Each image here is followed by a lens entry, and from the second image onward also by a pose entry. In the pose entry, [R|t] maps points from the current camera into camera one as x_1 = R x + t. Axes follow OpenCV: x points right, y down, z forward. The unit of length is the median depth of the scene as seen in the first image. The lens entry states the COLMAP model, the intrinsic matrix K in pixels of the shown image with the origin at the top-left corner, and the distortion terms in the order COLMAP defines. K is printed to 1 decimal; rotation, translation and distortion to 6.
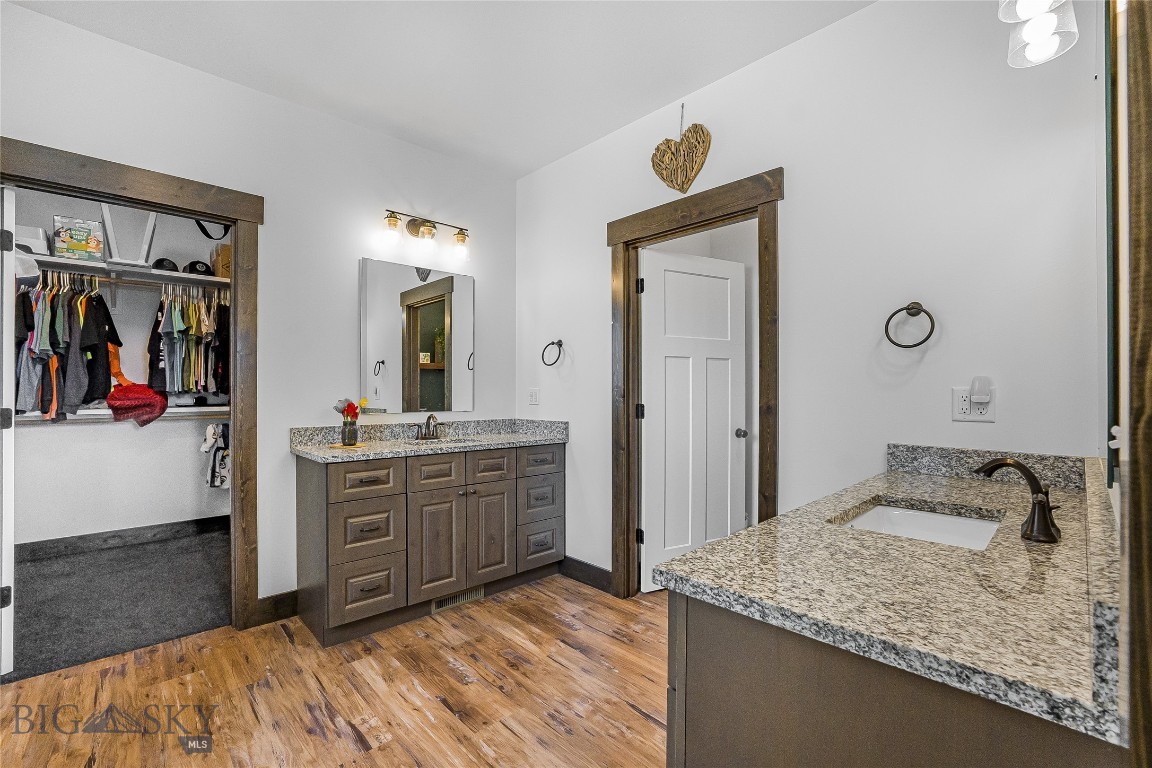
lens RADIAL K [[509.8, 0, 570.1], [0, 509.8, 381.3], [0, 0, 1]] dist [-0.042393, 0.000990]
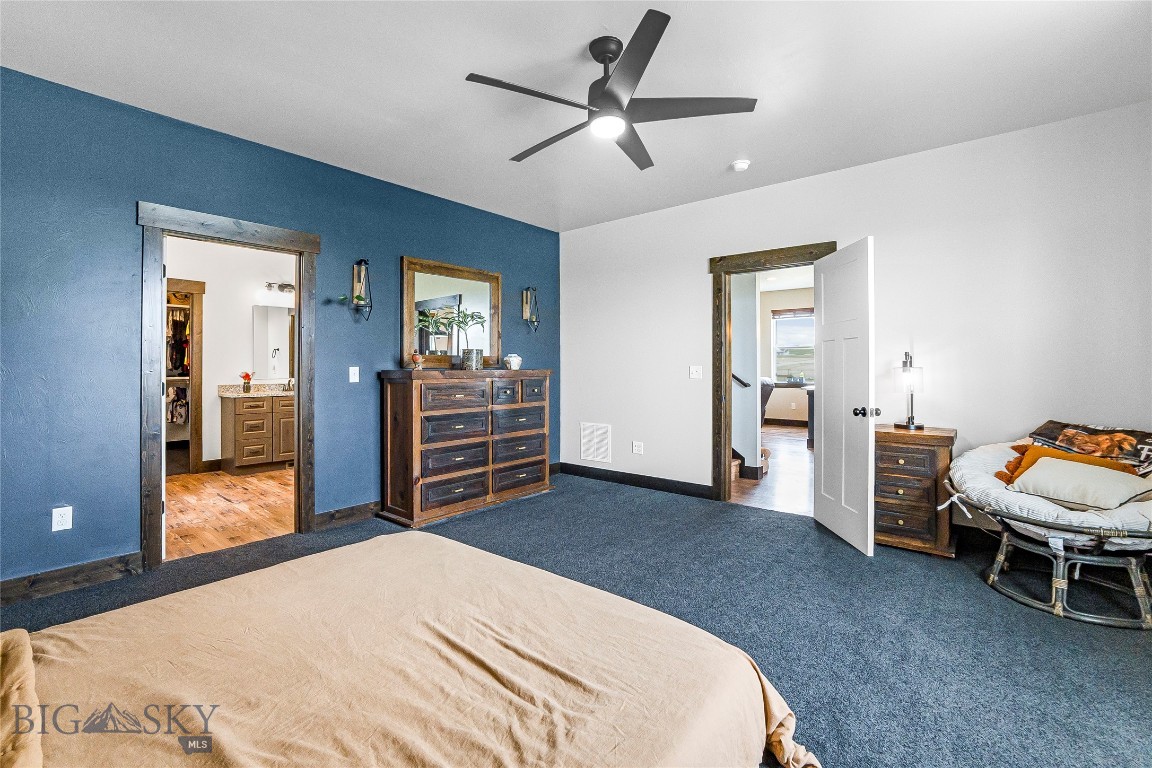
lens RADIAL K [[494.4, 0, 564.6], [0, 494.4, 363.8], [0, 0, 1]] dist [-0.039008, 0.013307]
pose [[0.992558, 0.000065, 0.121771, 0.569227], [-0.000866, 0.999978, 0.006525, -0.013081], [-0.121768, -0.006582, 0.992537, -1.070499]]
